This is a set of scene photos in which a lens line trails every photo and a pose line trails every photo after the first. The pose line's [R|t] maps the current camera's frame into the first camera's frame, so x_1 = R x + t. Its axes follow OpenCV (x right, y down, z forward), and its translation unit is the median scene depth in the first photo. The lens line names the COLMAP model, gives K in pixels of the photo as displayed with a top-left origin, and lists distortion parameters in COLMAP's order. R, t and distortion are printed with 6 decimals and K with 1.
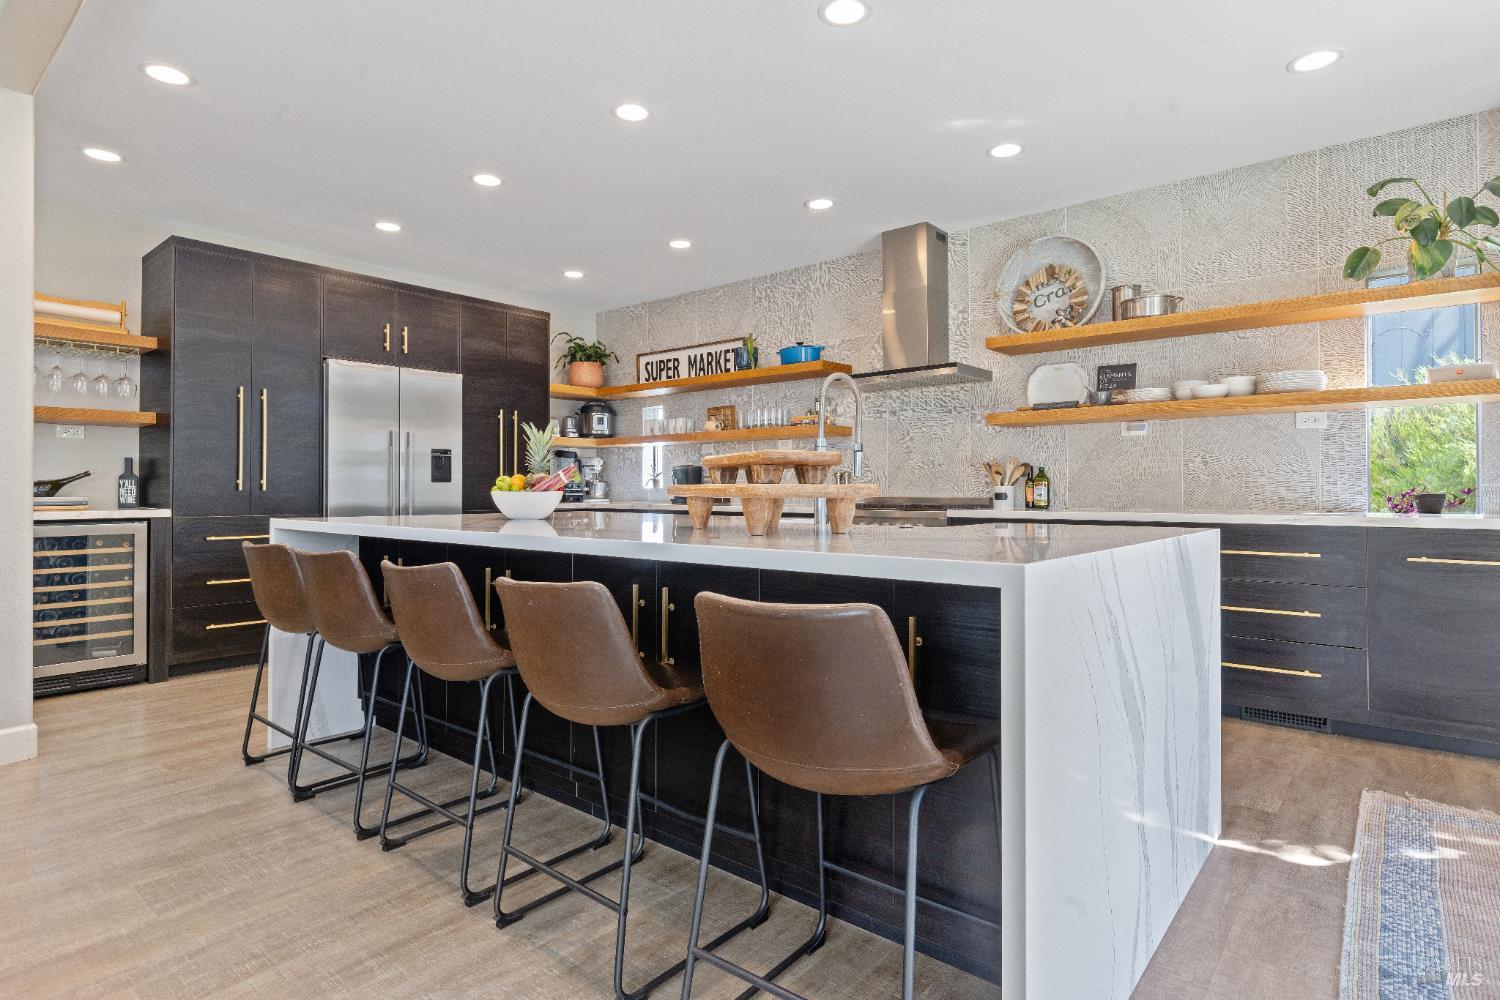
lens RADIAL K [[772.5, 0, 745.7], [0, 772.5, 485.4], [0, 0, 1]] dist [-0.002356, 0.002224]
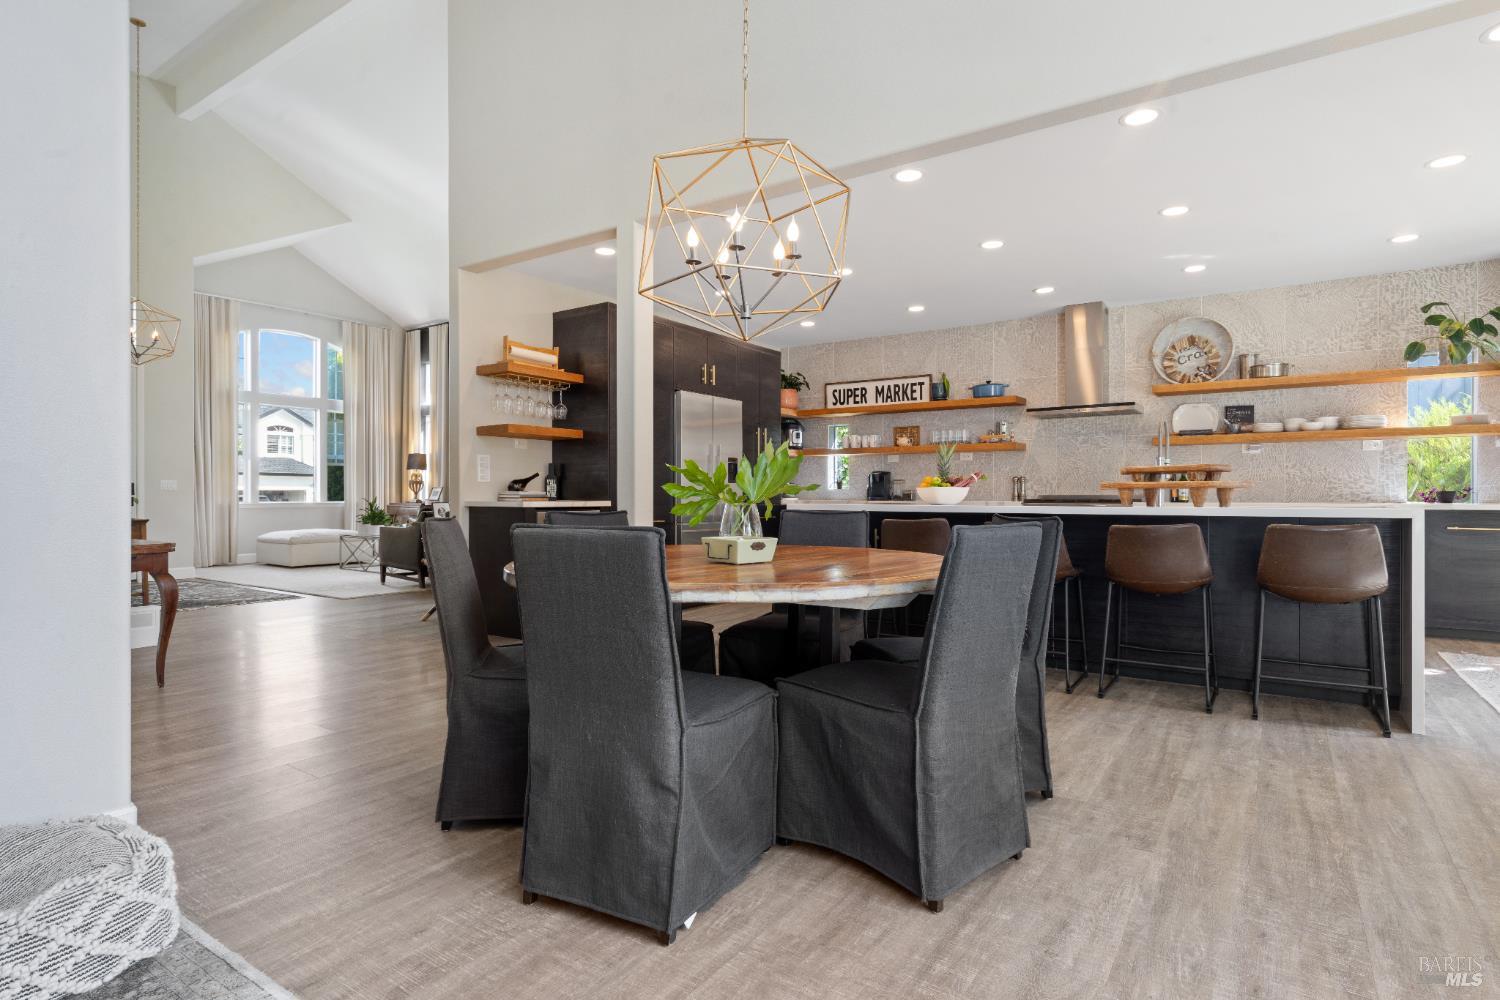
lens RADIAL K [[772.5, 0, 757.6], [0, 772.5, 501.7], [0, 0, 1]] dist [-0.002356, 0.002224]
pose [[0.994583, 0.001862, 0.103926, -0.566672], [-0.003091, 0.999927, 0.011668, 0.014000], [-0.103896, -0.011926, 0.994517, -0.368173]]
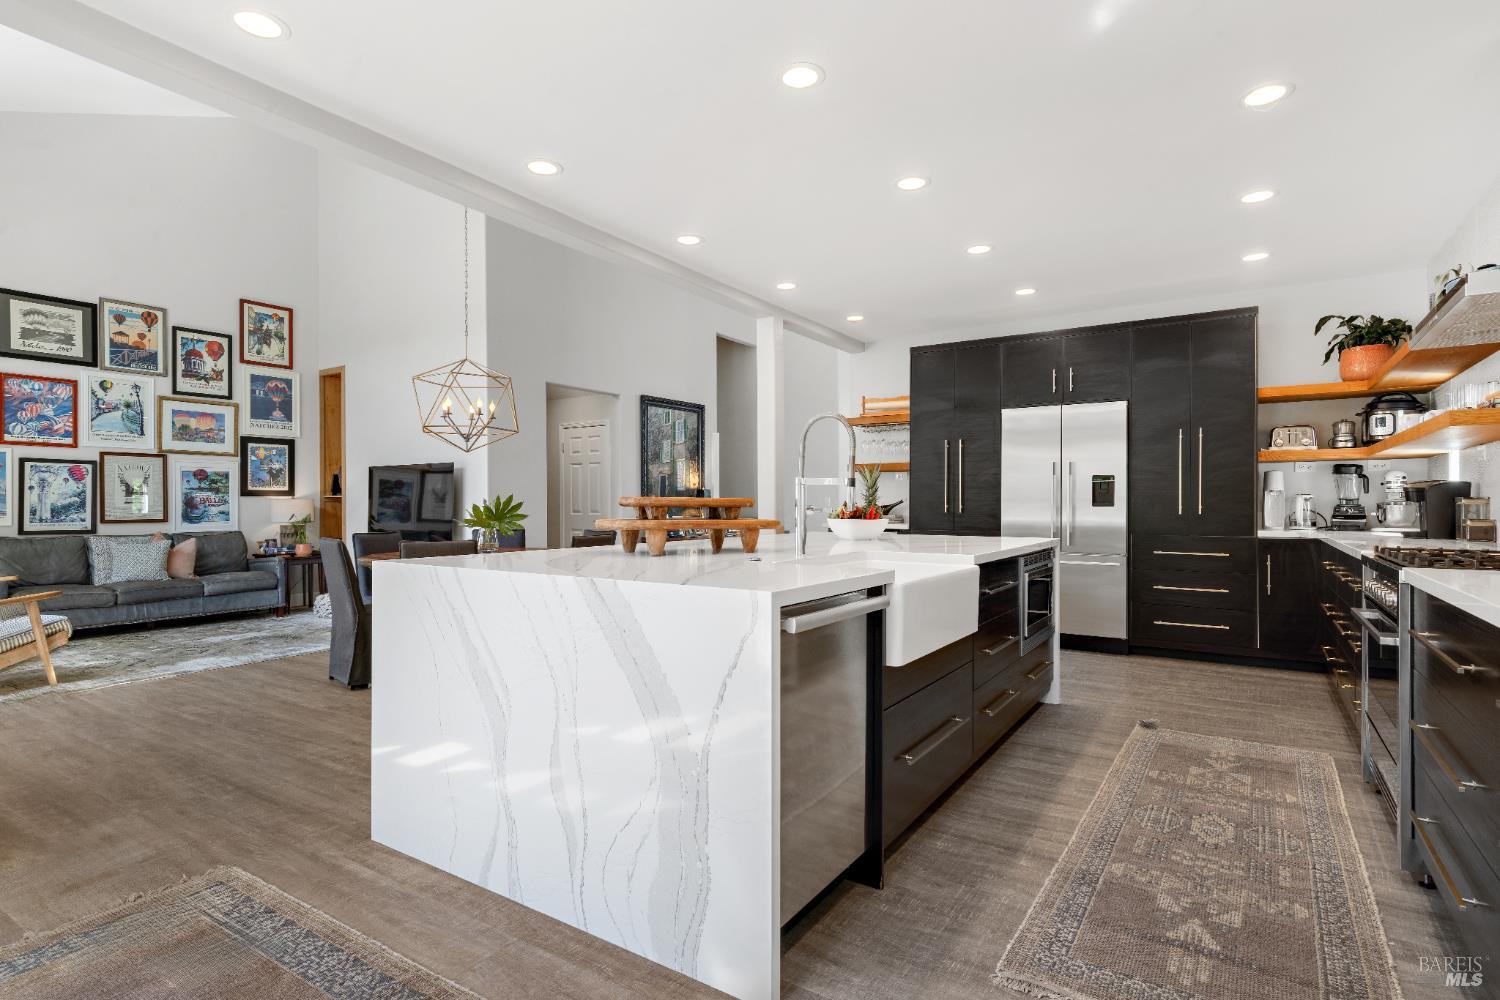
lens RADIAL K [[763.9, 0, 753.2], [0, 763.9, 501.4], [0, 0, 1]] dist [0.027665, 0.000523]
pose [[0.117131, 0.005184, -0.993103, 0.690164], [0.004978, 0.999971, 0.005807, -0.022343], [0.993104, -0.005624, 0.117102, 0.464884]]
